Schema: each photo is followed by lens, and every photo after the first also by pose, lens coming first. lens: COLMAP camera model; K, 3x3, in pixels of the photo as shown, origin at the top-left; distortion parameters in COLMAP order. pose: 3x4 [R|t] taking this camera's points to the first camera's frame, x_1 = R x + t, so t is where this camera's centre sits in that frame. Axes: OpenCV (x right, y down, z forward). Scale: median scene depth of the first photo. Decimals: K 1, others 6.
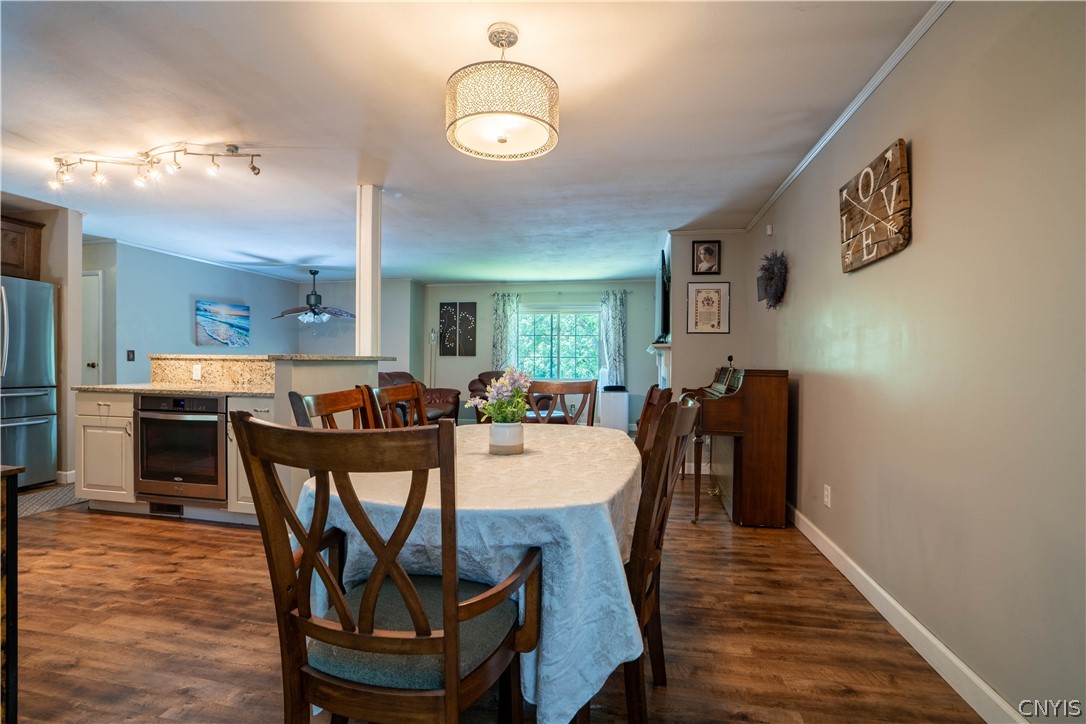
lens RADIAL K [[503.7, 0, 538.2], [0, 503.7, 360.6], [0, 0, 1]] dist [-0.060618, 0.023987]
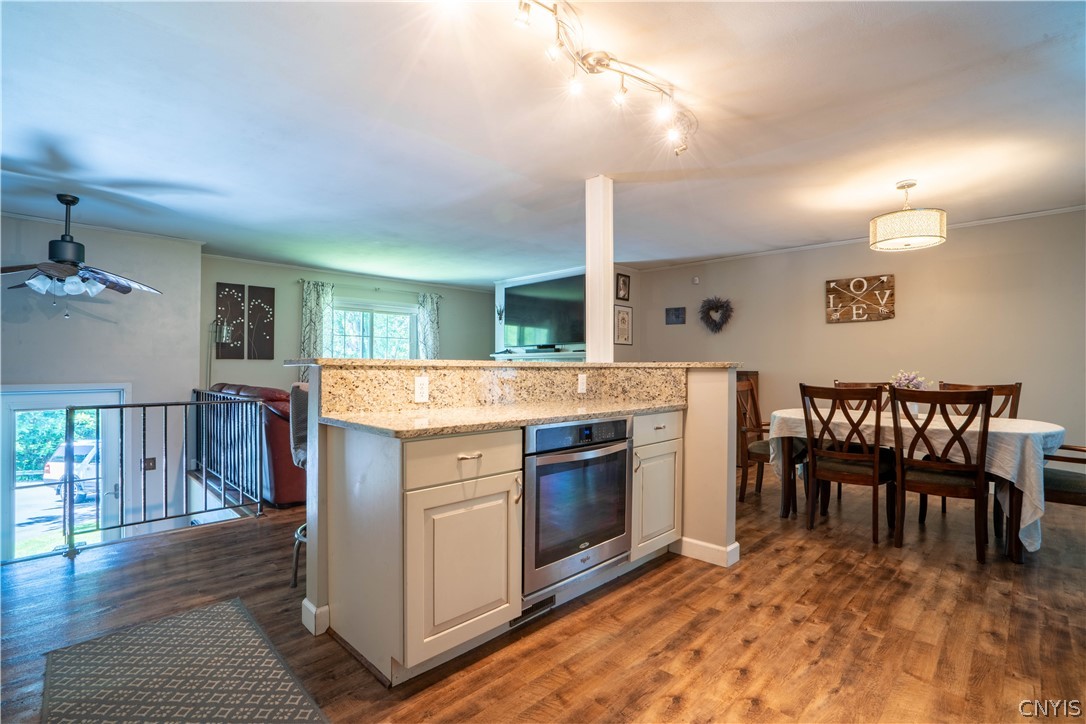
lens RADIAL K [[503.7, 0, 538.2], [0, 503.7, 360.6], [0, 0, 1]] dist [-0.060618, 0.023987]
pose [[0.554510, 0.003216, 0.832171, -0.799407], [0.000820, 0.999990, -0.004411, -0.005906], [-0.832177, 0.003129, 0.554502, 0.398079]]
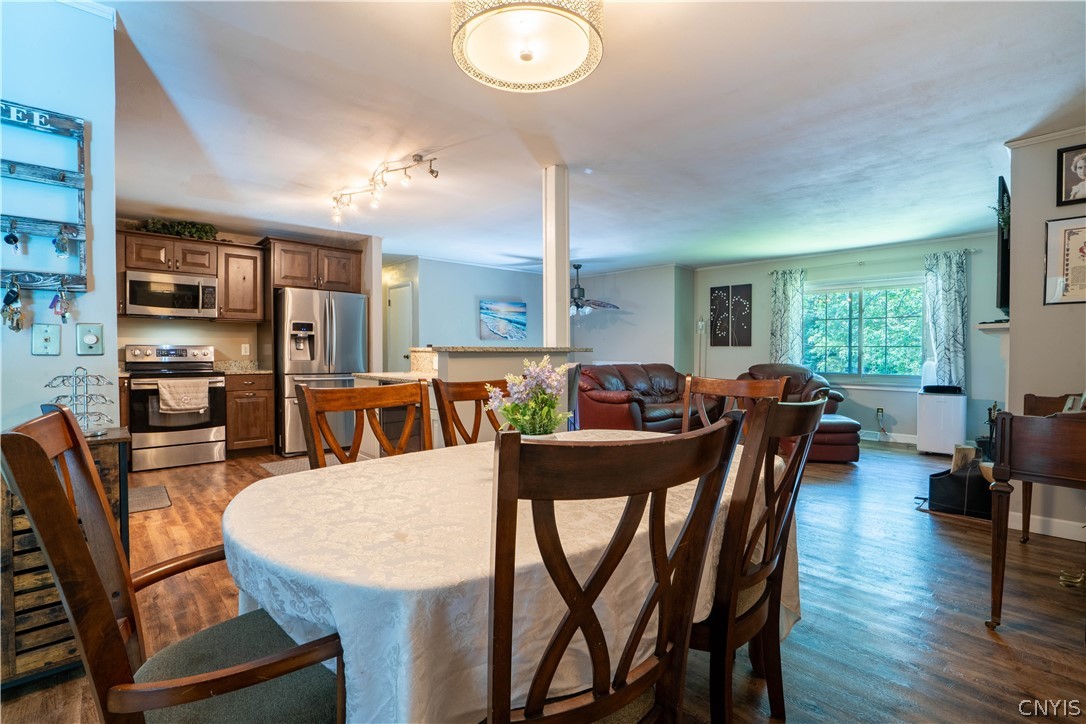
lens RADIAL K [[503.7, 0, 538.2], [0, 503.7, 360.6], [0, 0, 1]] dist [-0.060618, 0.023987]
pose [[0.805833, 0.005570, -0.592116, 0.135585], [0.004833, 0.999861, 0.015983, 0.000537], [0.592122, -0.015741, 0.805694, 0.142929]]
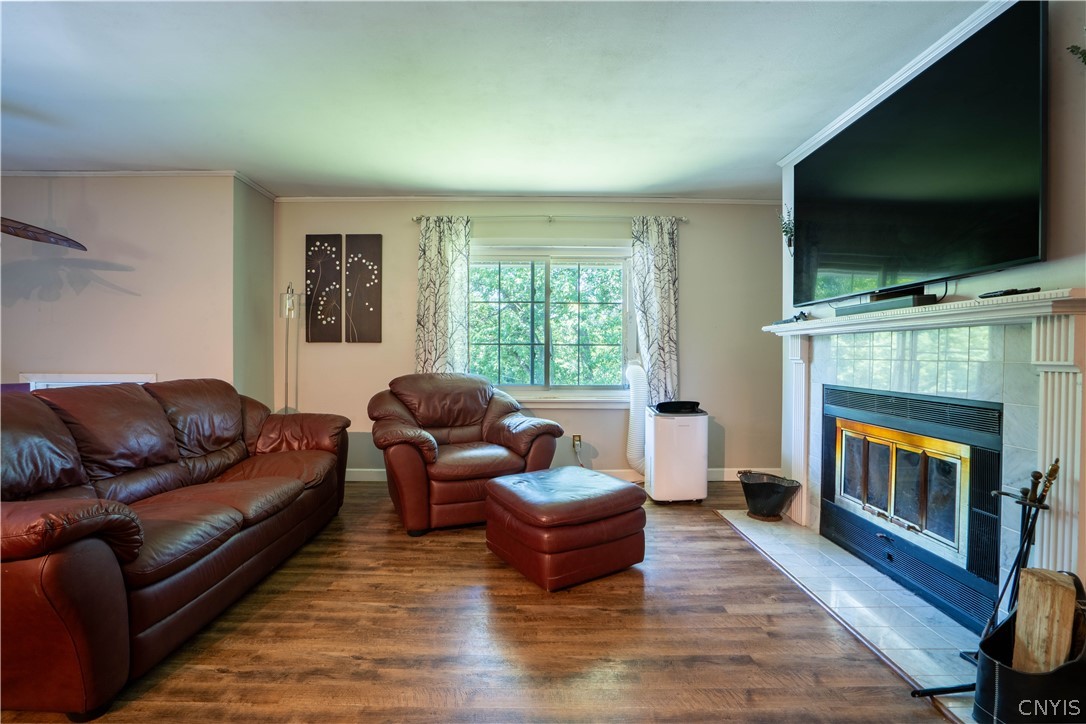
lens RADIAL K [[503.7, 0, 538.2], [0, 503.7, 360.6], [0, 0, 1]] dist [-0.060618, 0.023987]
pose [[0.980287, -0.006651, 0.197465, -0.107068], [0.003373, 0.999851, 0.016933, 0.001502], [-0.197548, -0.015933, 0.980164, 0.739579]]
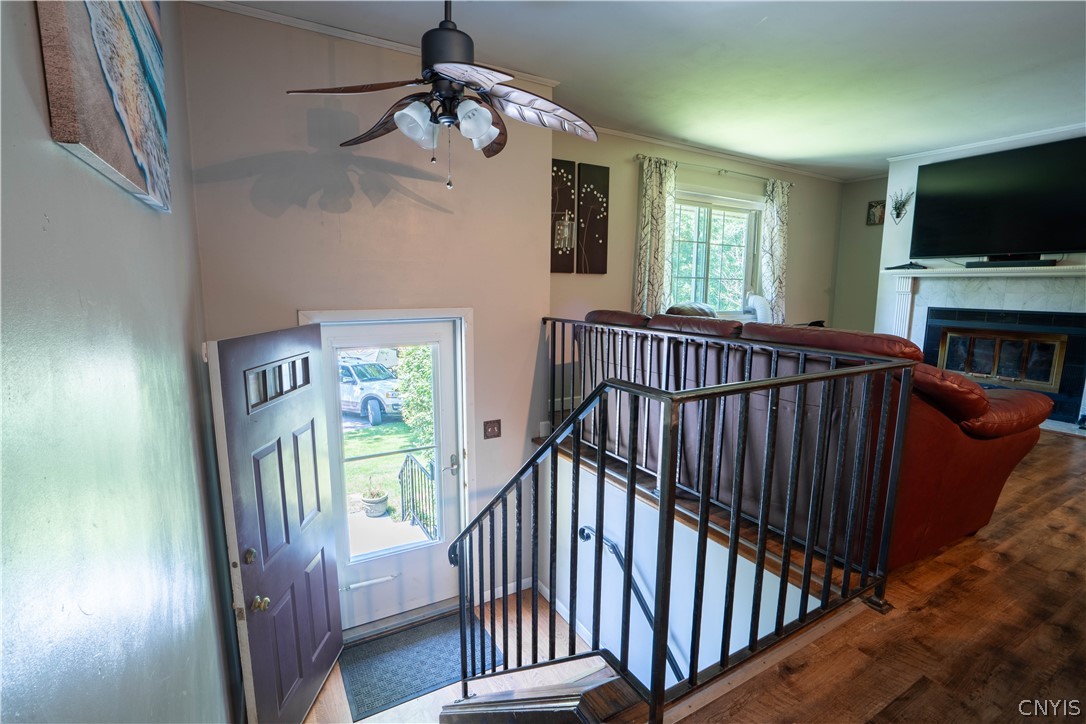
lens RADIAL K [[503.7, 0, 538.2], [0, 503.7, 360.6], [0, 0, 1]] dist [-0.060618, 0.023987]
pose [[0.756081, -0.097772, 0.647133, -0.802362], [-0.004942, 0.987897, 0.155031, -0.001309], [-0.654459, -0.120414, 0.746447, 0.989324]]
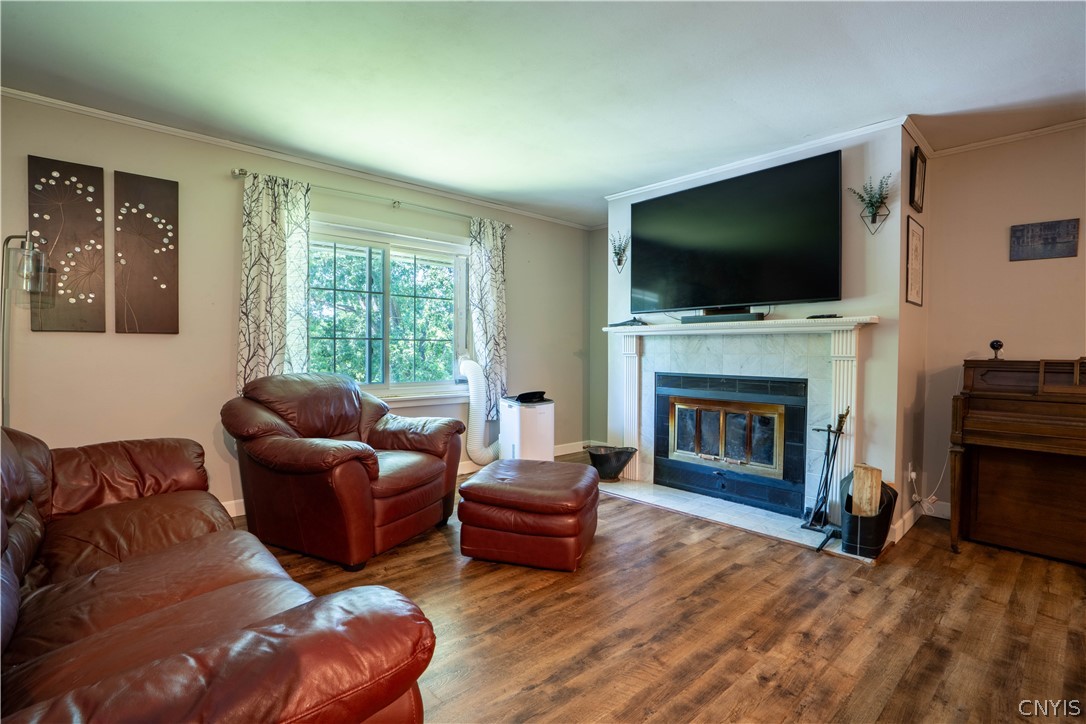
lens RADIAL K [[503.7, 0, 538.2], [0, 503.7, 360.6], [0, 0, 1]] dist [-0.060618, 0.023987]
pose [[0.600129, -0.022710, 0.799581, -0.383353], [-0.002547, 0.999538, 0.030301, -0.001793], [-0.799899, -0.020221, 0.599794, 0.897695]]
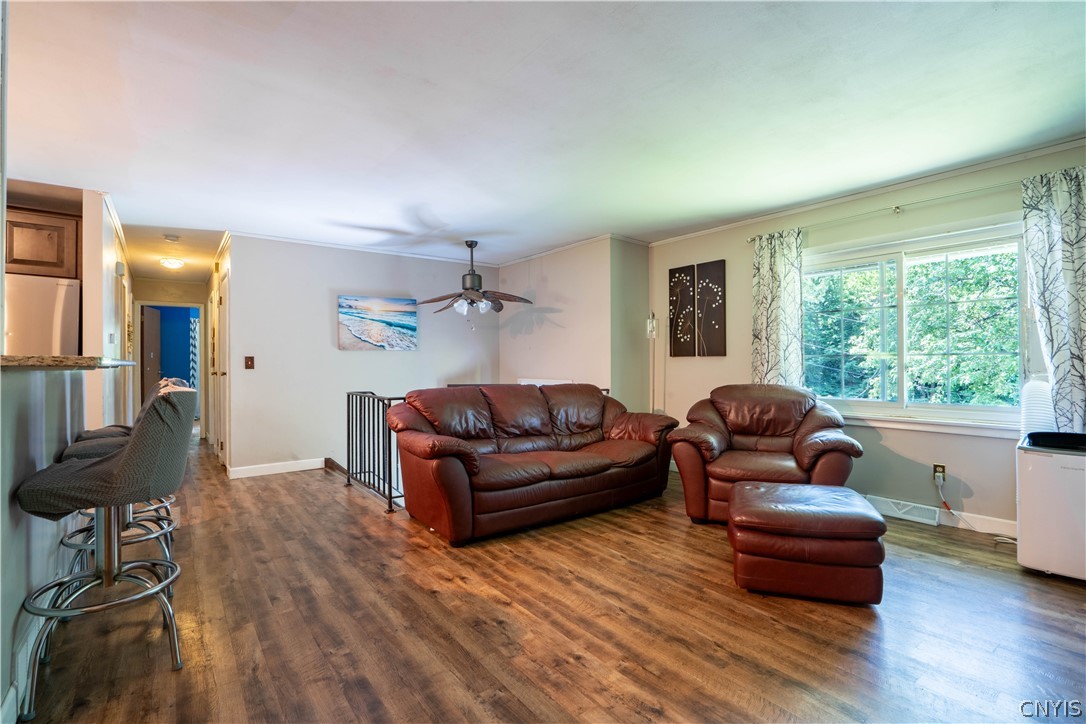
lens RADIAL K [[503.7, 0, 538.2], [0, 503.7, 360.6], [0, 0, 1]] dist [-0.060618, 0.023987]
pose [[0.742930, -0.014669, -0.669209, 0.139380], [0.008623, 0.999887, -0.012344, 0.001524], [0.669314, 0.003400, 0.742972, 0.693680]]
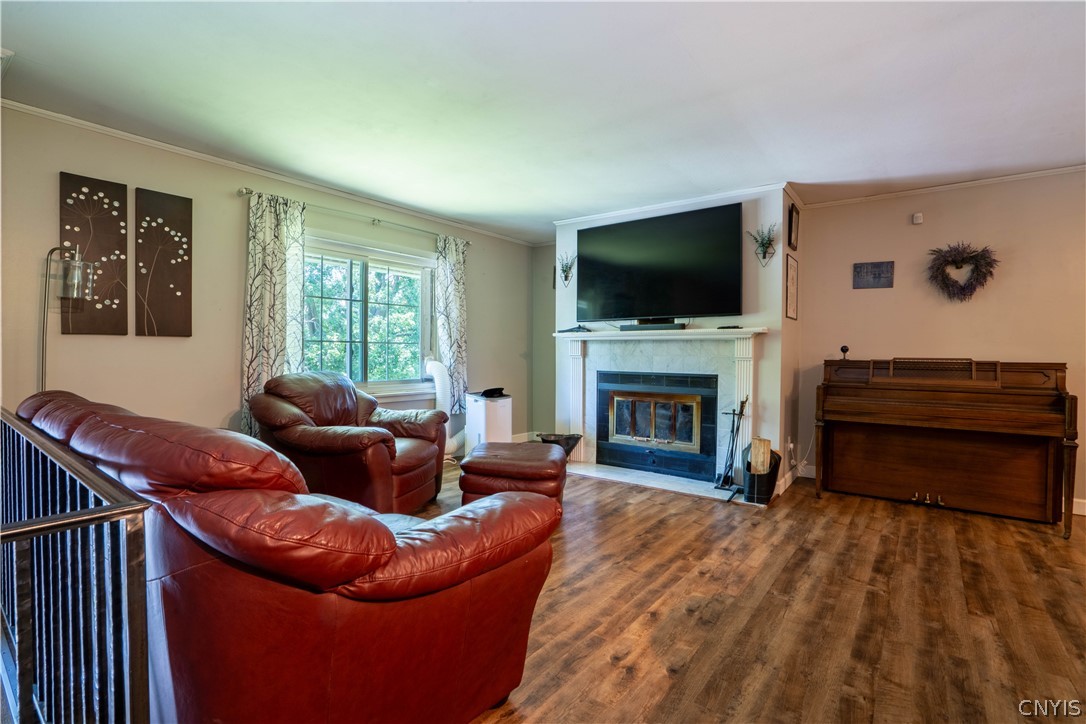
lens RADIAL K [[503.7, 0, 538.2], [0, 503.7, 360.6], [0, 0, 1]] dist [-0.060618, 0.023987]
pose [[0.445867, -0.020050, 0.894874, -0.531536], [-0.006281, 0.999654, 0.025527, -0.002980], [-0.895077, -0.017002, 0.445587, 0.898628]]
